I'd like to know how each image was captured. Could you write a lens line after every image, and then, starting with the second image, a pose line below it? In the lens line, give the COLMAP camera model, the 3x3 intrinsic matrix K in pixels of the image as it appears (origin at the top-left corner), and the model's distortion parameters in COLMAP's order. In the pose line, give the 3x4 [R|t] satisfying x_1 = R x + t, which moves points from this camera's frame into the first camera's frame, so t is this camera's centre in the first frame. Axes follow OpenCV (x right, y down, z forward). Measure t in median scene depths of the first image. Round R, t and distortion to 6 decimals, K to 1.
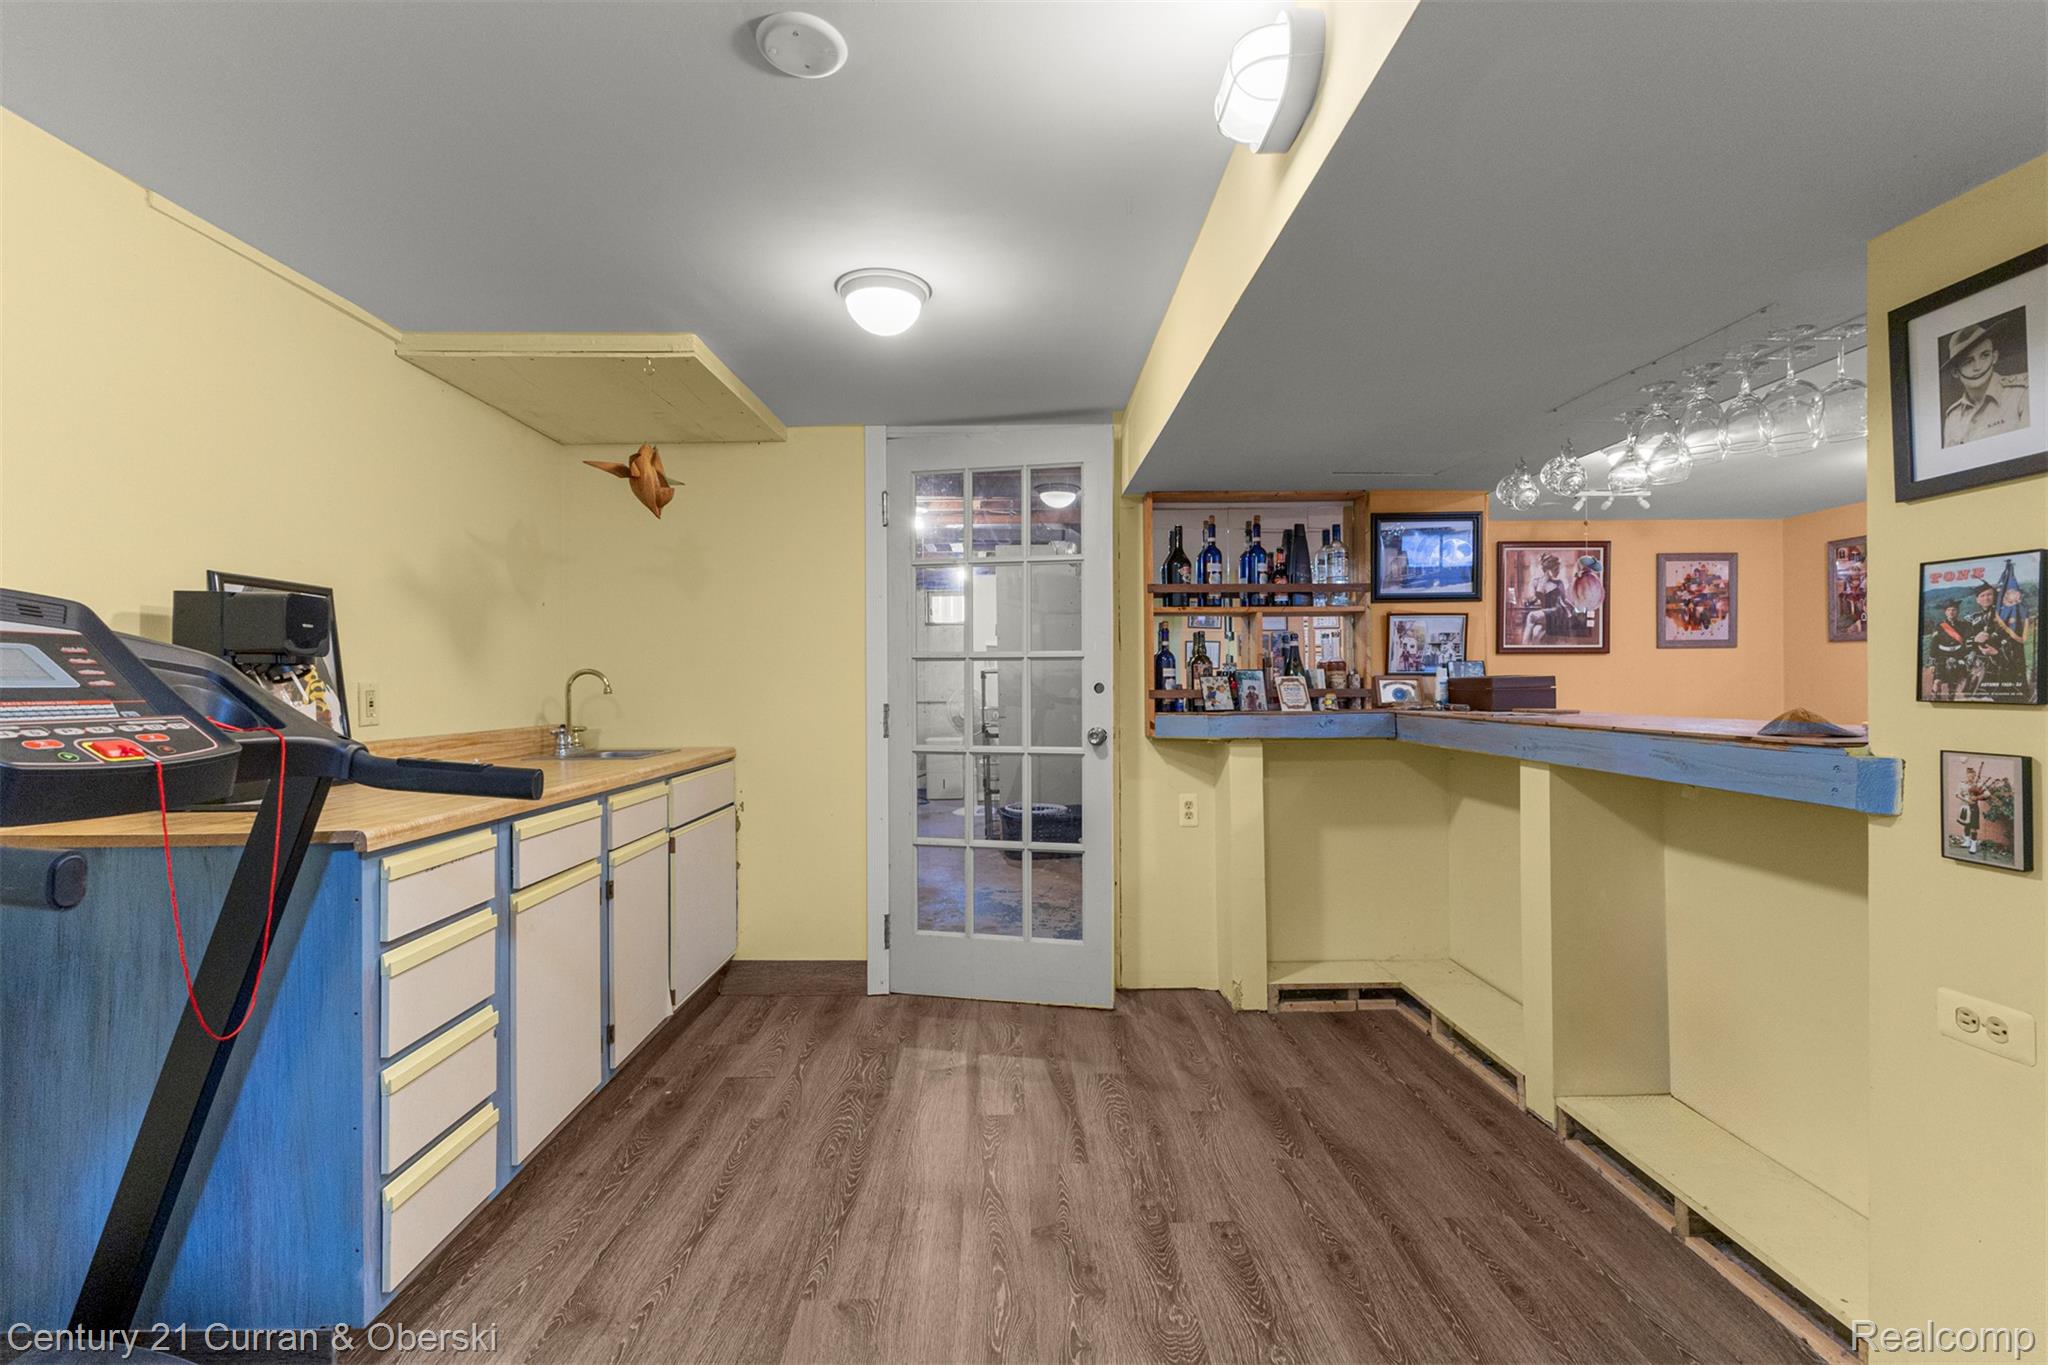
lens RADIAL K [[904.2, 0, 1037.9], [0, 904.2, 675.6], [0, 0, 1]] dist [0.003478, 0.000004]
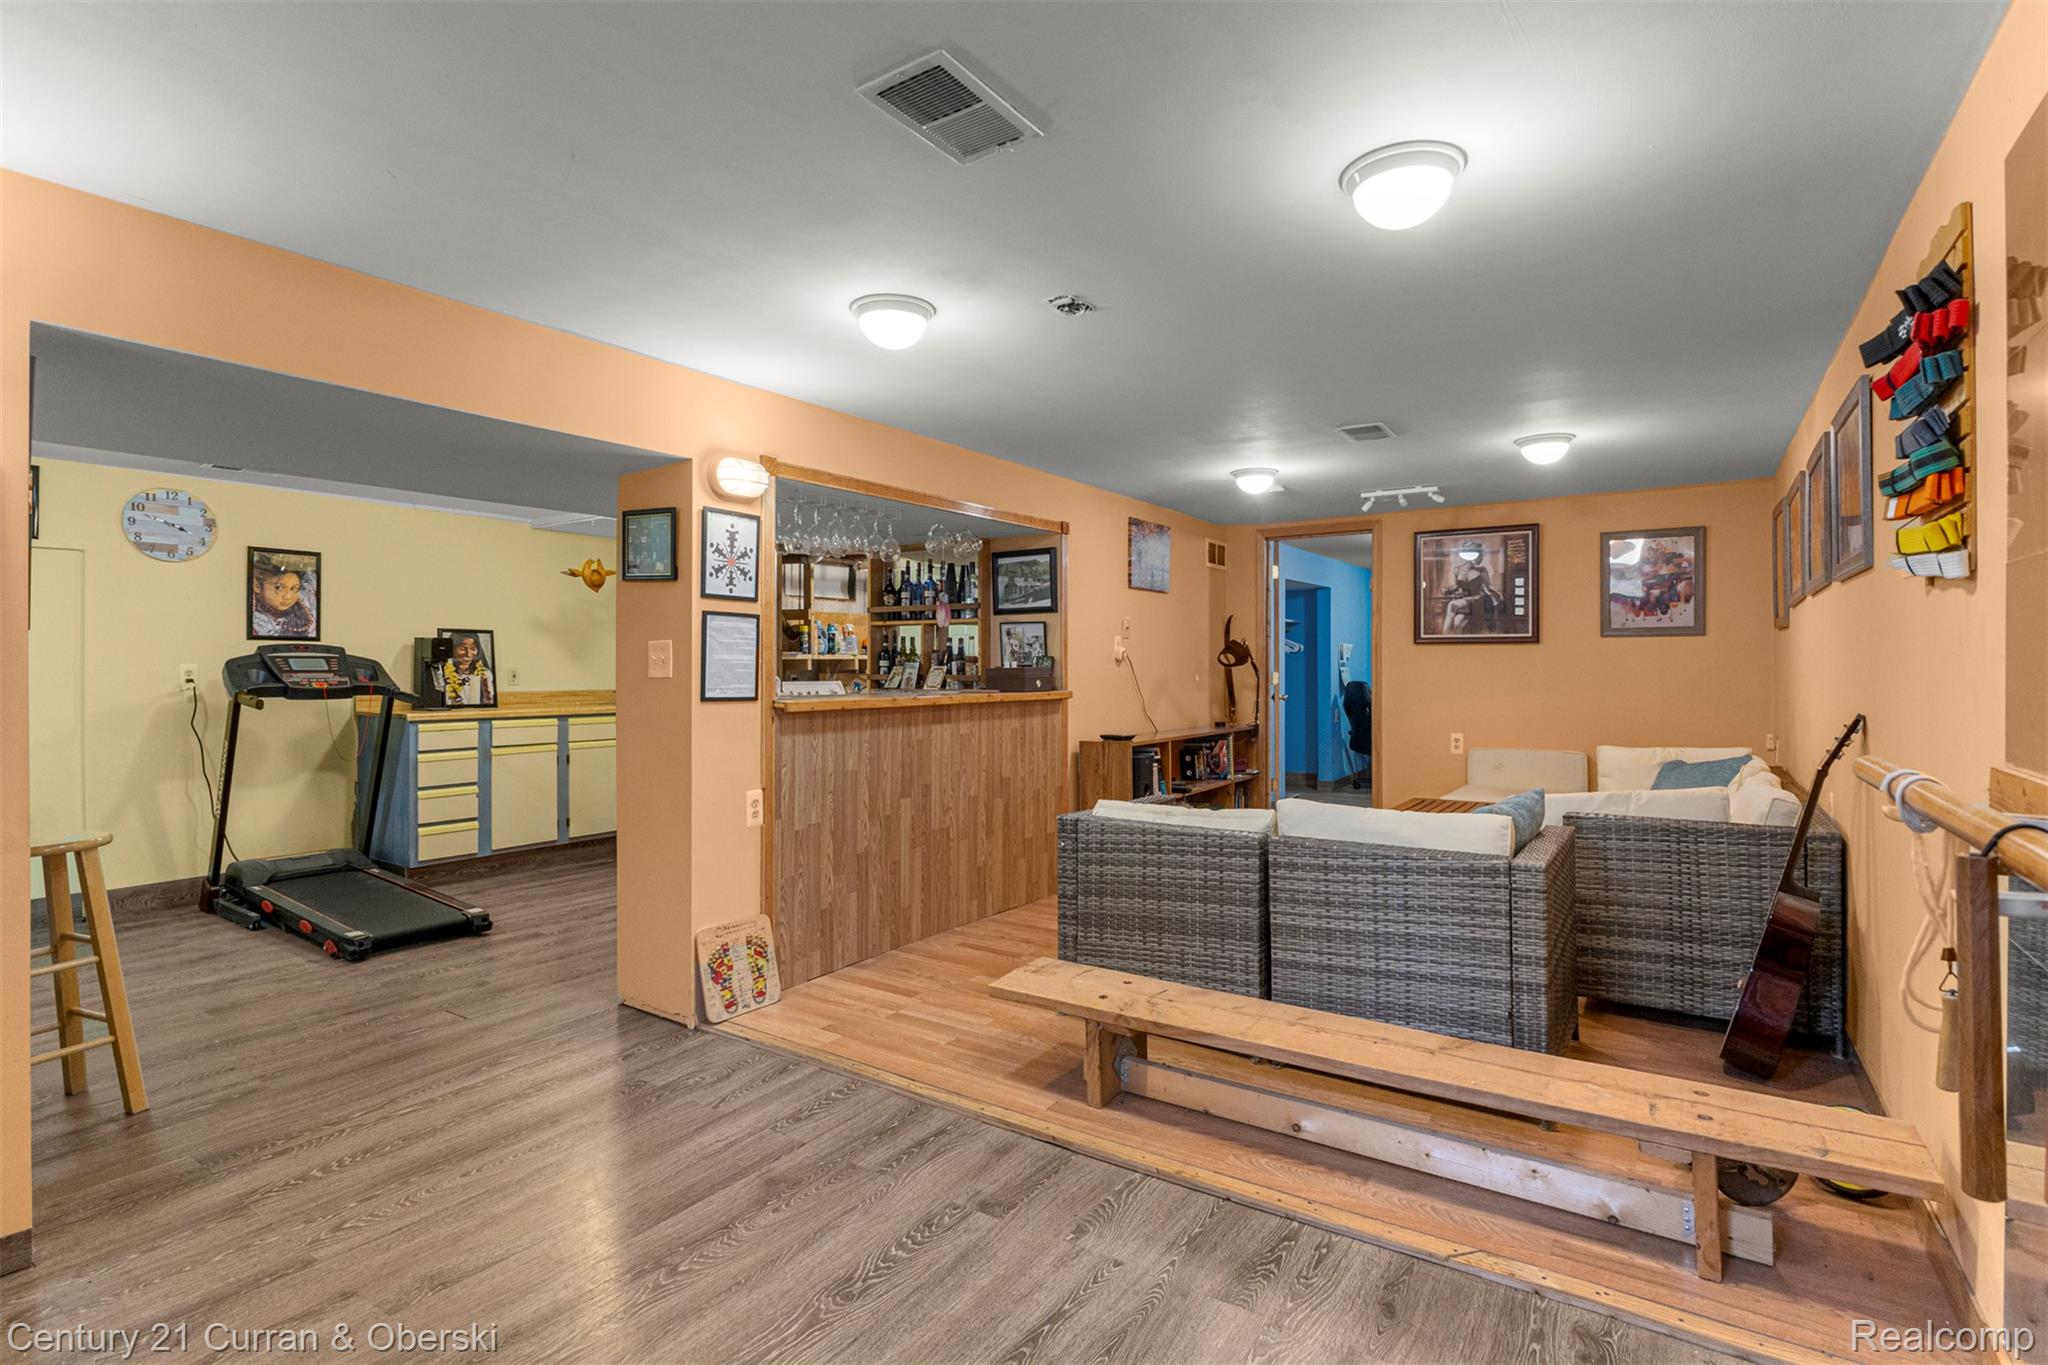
lens RADIAL K [[962.7, 0, 1019.4], [0, 962.7, 671.2], [0, 0, 1]] dist [-0.009921, 0.000364]
pose [[0.813576, 0.011106, -0.581352, 0.772174], [-0.001598, 0.999857, 0.016864, -0.010815], [0.581456, -0.012791, 0.813477, -0.127844]]
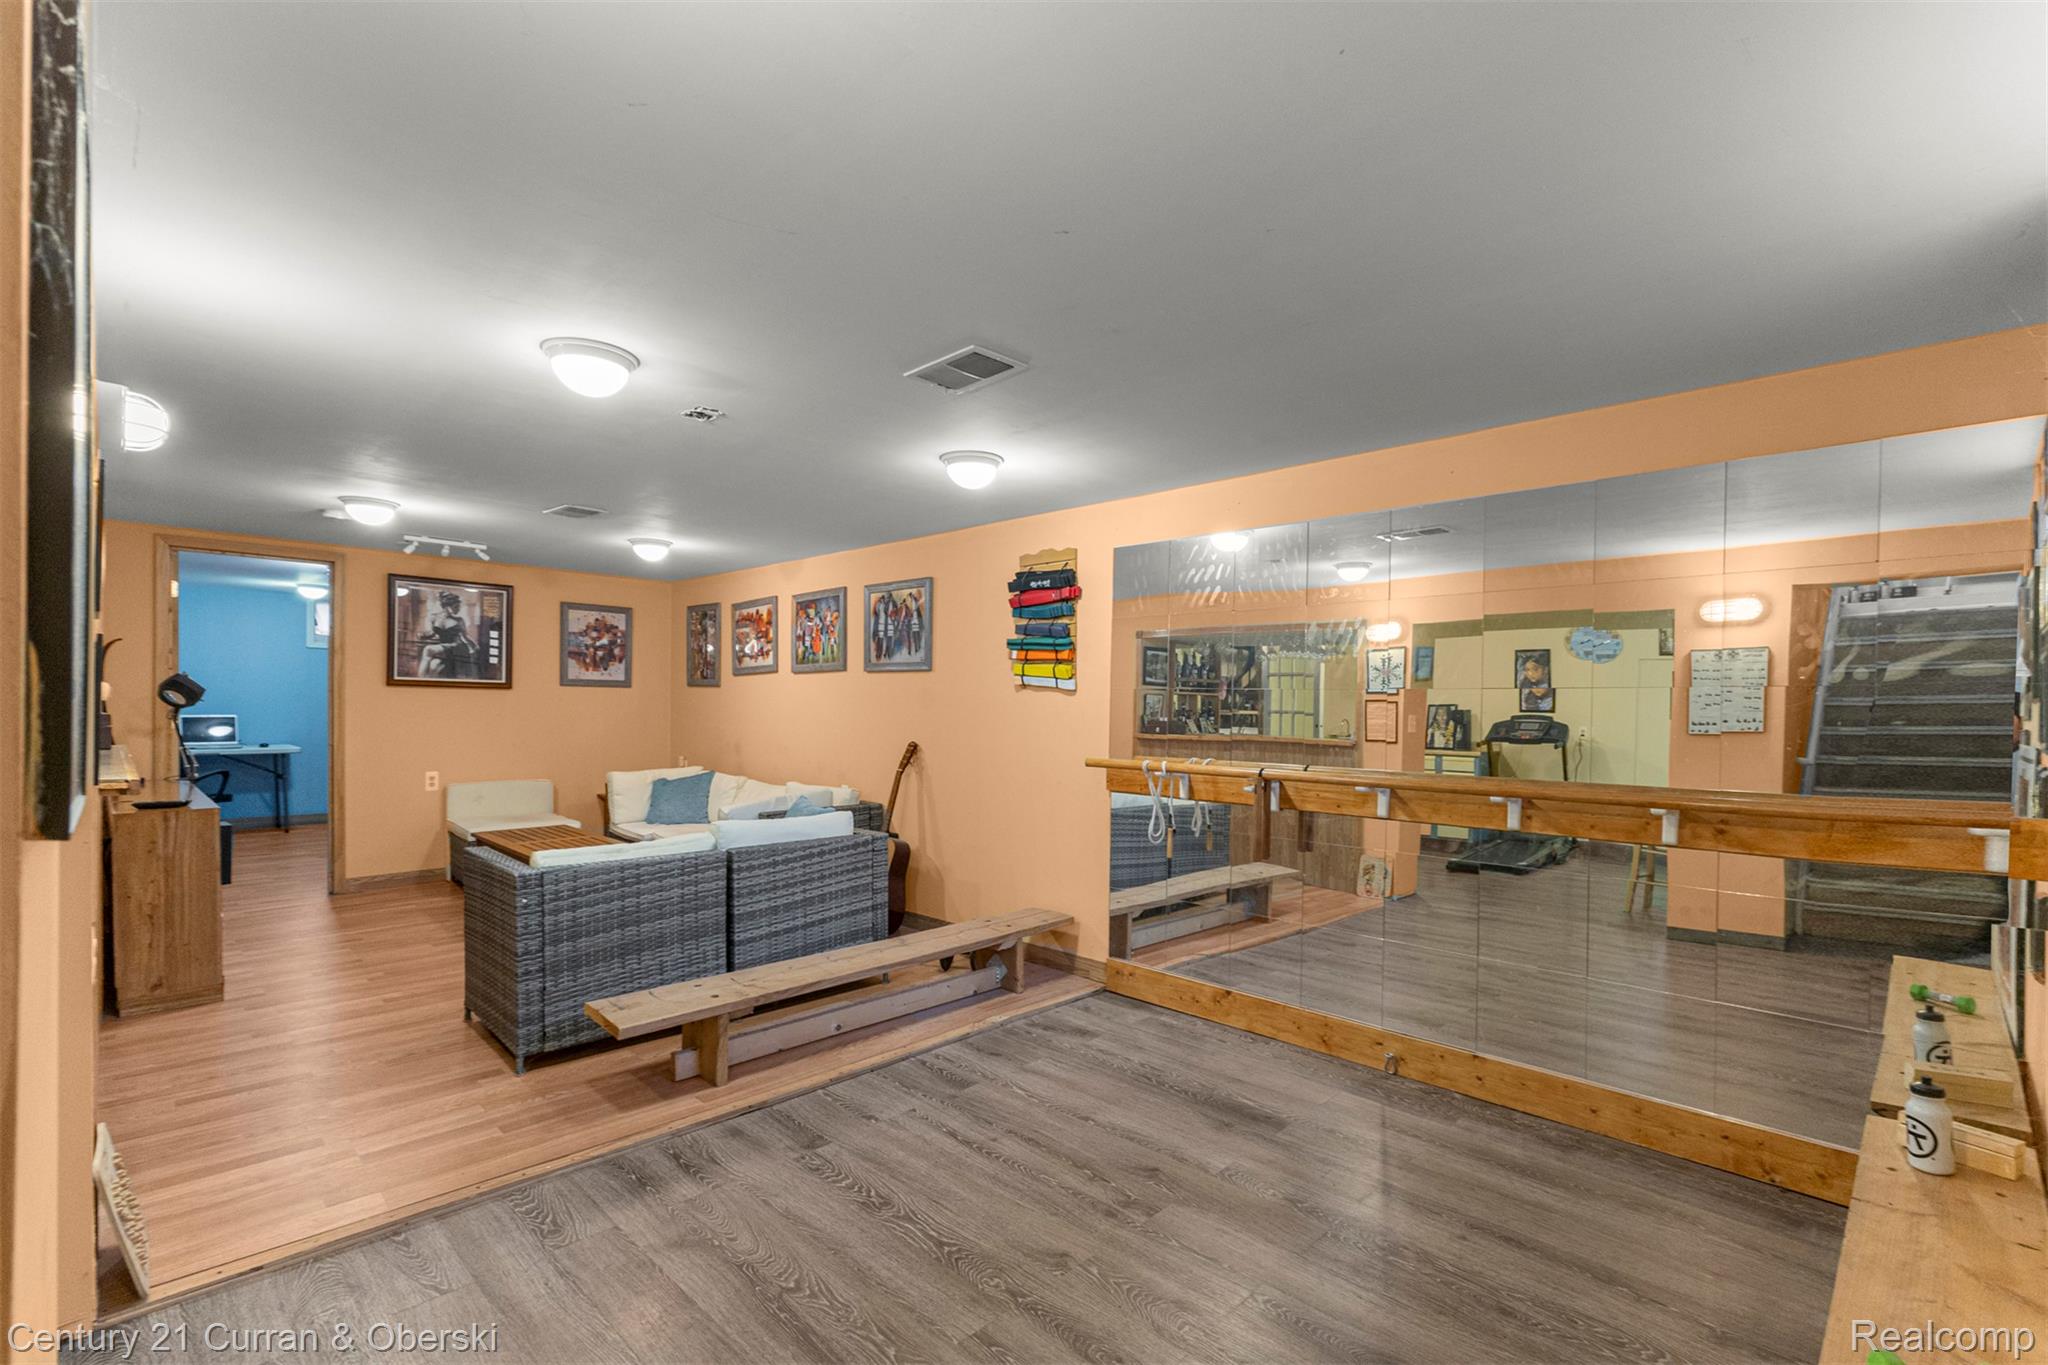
lens RADIAL K [[904.2, 0, 1031.4], [0, 904.2, 723.4], [0, 0, 1]] dist [0.003478, 0.000004]
pose [[0.722909, 0.008360, 0.690893, 0.329146], [-0.028449, 0.999439, 0.017674, -0.019730], [-0.690358, -0.032432, 0.722741, -0.228790]]
